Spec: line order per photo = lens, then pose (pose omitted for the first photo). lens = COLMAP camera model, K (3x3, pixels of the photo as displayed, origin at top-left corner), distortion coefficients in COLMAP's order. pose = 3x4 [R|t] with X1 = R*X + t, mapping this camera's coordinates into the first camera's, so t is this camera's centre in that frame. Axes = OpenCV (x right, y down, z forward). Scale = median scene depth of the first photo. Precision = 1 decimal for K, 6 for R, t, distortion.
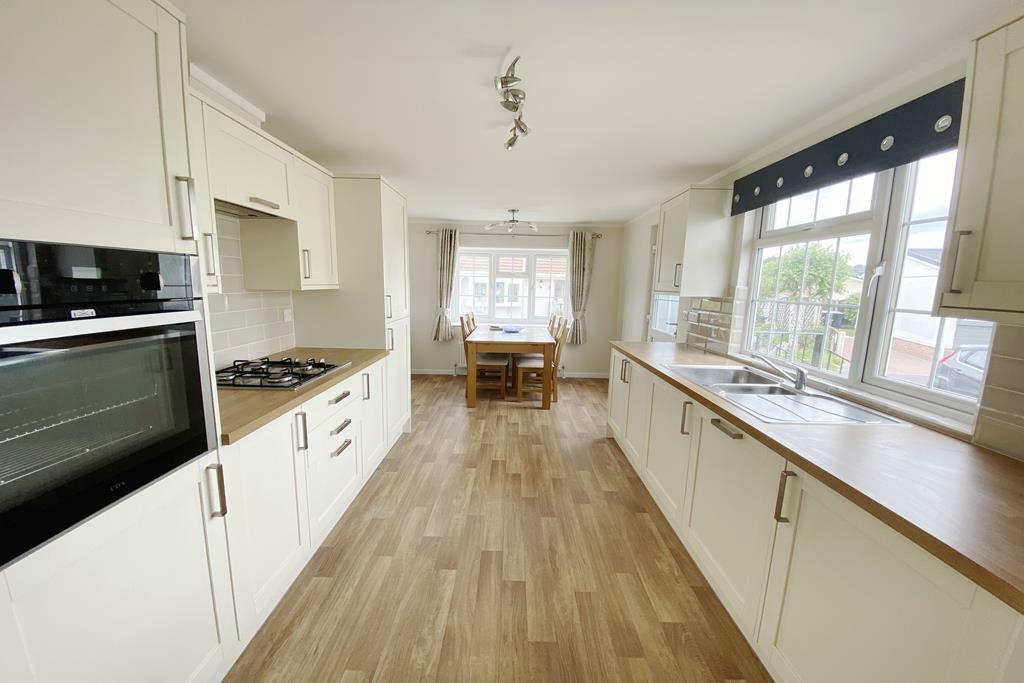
lens RADIAL K [[422.5, 0, 513.0], [0, 422.5, 357.9], [0, 0, 1]] dist [0.064652, -0.040825]
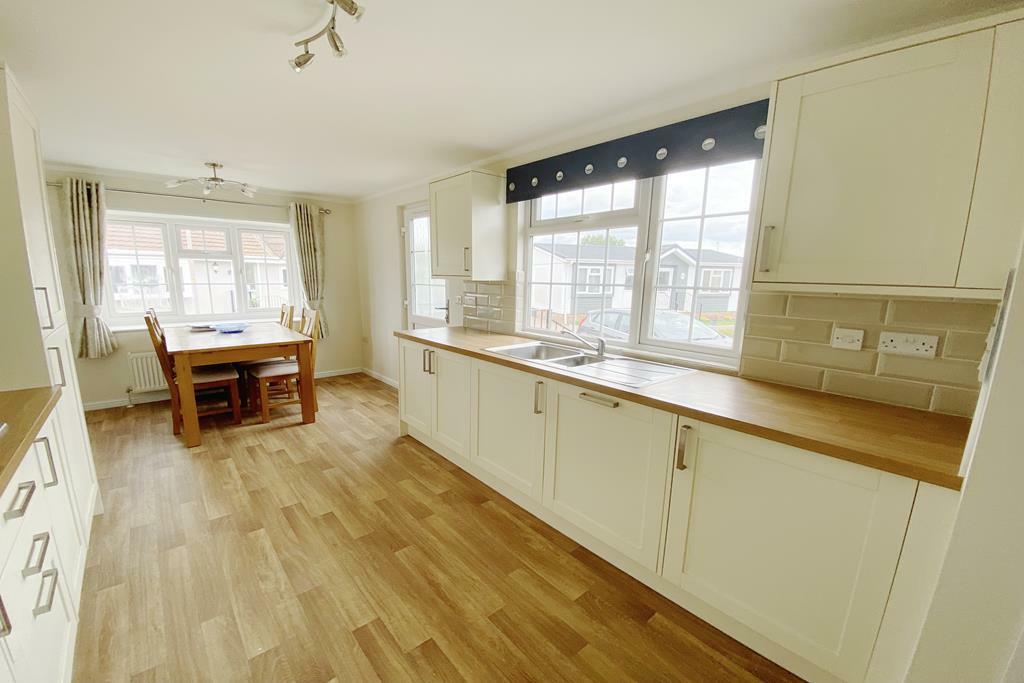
lens RADIAL K [[422.5, 0, 513.0], [0, 422.5, 357.9], [0, 0, 1]] dist [0.064652, -0.040825]
pose [[0.759766, -0.138524, 0.635269, -0.177347], [0.116480, 0.990233, 0.076619, -0.026164], [-0.639679, 0.015783, 0.768481, 0.162325]]
